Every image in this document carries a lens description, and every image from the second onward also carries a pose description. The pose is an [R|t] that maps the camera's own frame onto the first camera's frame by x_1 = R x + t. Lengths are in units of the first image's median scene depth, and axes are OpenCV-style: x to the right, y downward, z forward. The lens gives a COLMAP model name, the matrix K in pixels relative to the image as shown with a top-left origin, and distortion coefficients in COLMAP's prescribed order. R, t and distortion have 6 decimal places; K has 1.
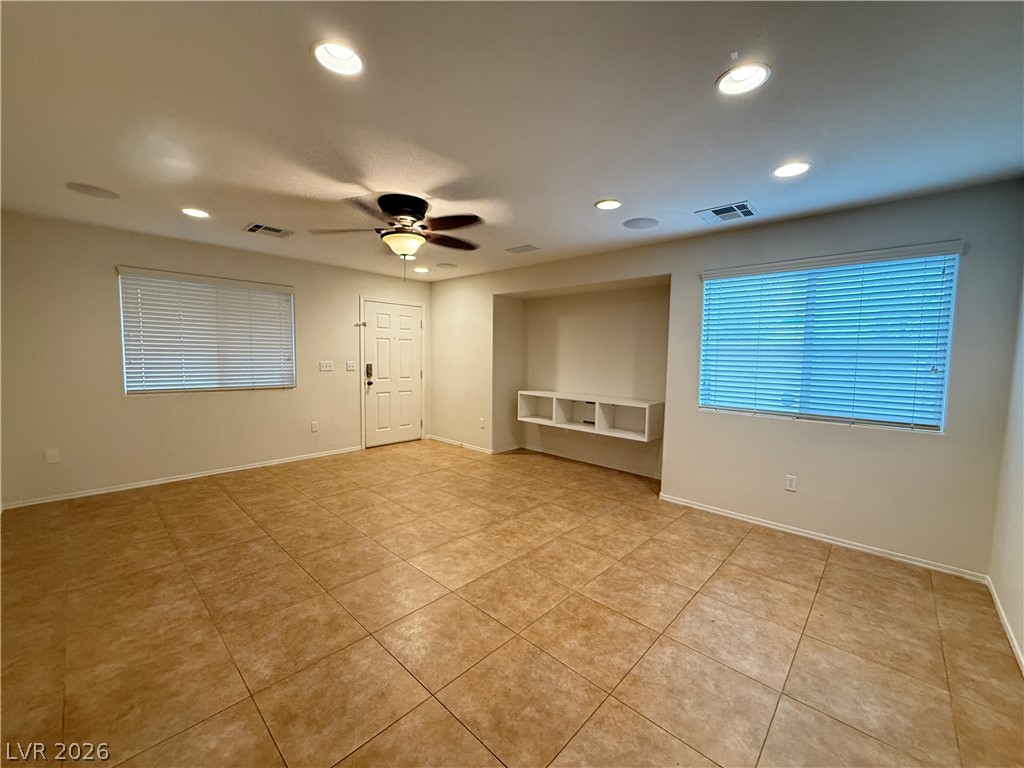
lens RADIAL K [[408.2, 0, 511.9], [0, 408.2, 386.2], [0, 0, 1]] dist [-0.000513, 0.000317]
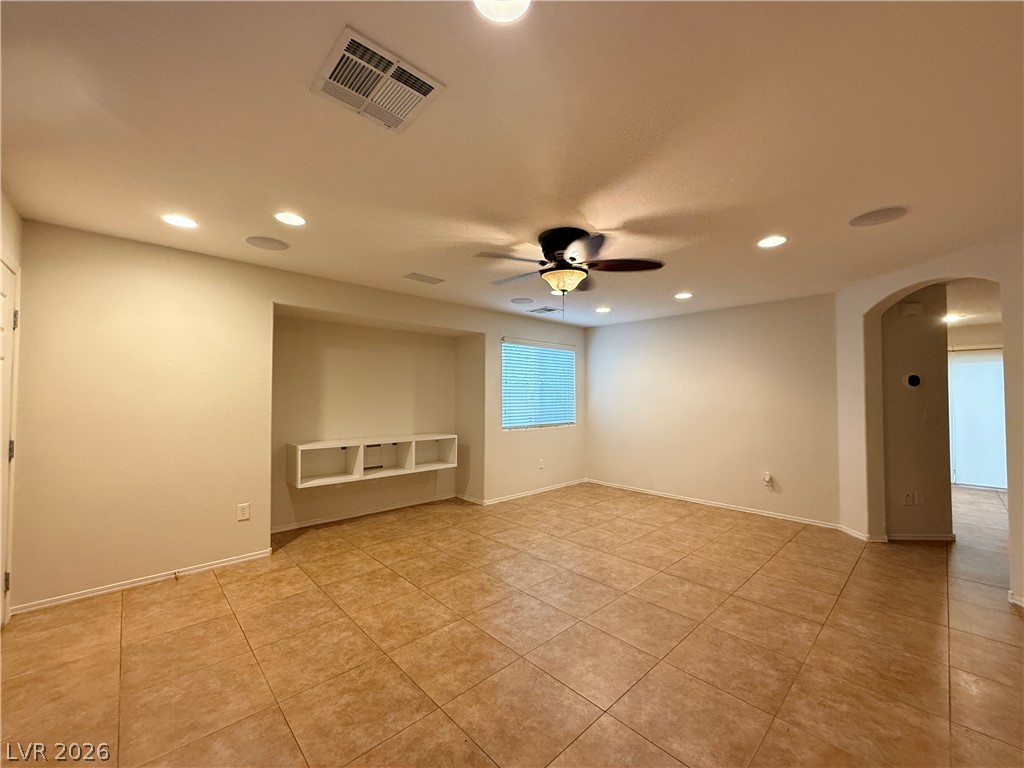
lens RADIAL K [[408.2, 0, 505.5], [0, 408.2, 384.6], [0, 0, 1]] dist [-0.000513, 0.000317]
pose [[0.069079, 0.009296, 0.997568, -1.143833], [0.076756, 0.996943, -0.014606, -0.098159], [-0.994654, 0.077579, 0.068154, 1.024285]]
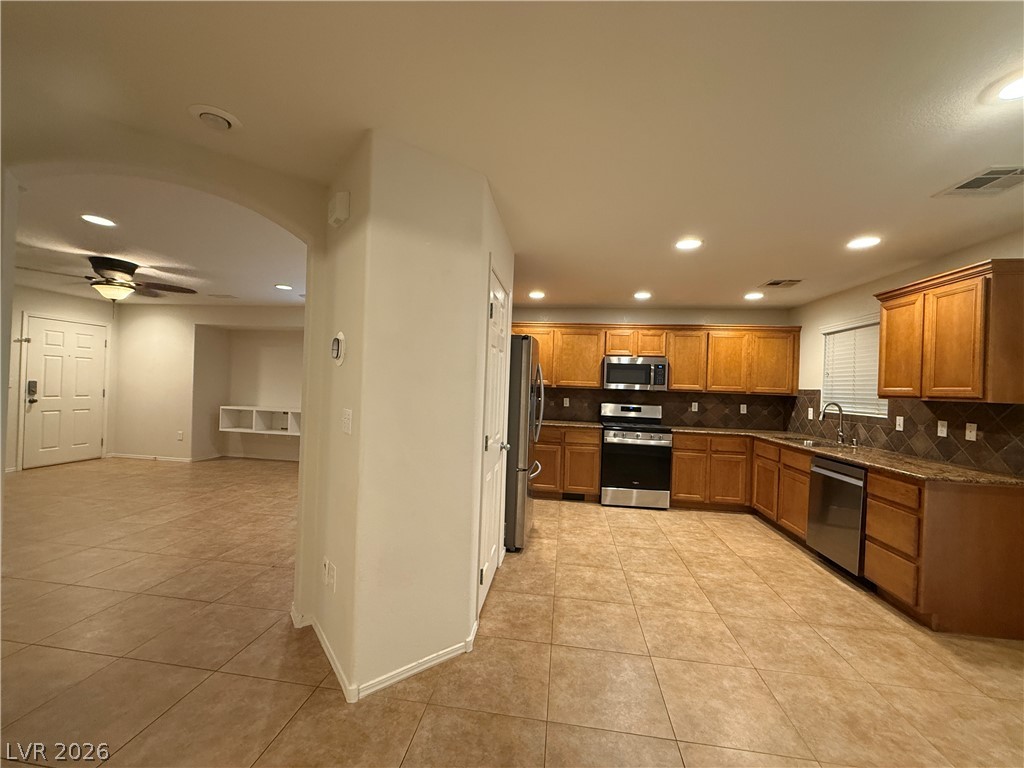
lens RADIAL K [[408.2, 0, 510.2], [0, 408.2, 384.0], [0, 0, 1]] dist [-0.000513, 0.000317]
pose [[0.816766, 0.015436, 0.576762, 0.032928], [0.023835, 0.997886, -0.060460, 0.068338], [-0.576476, 0.063128, 0.814672, -0.802813]]
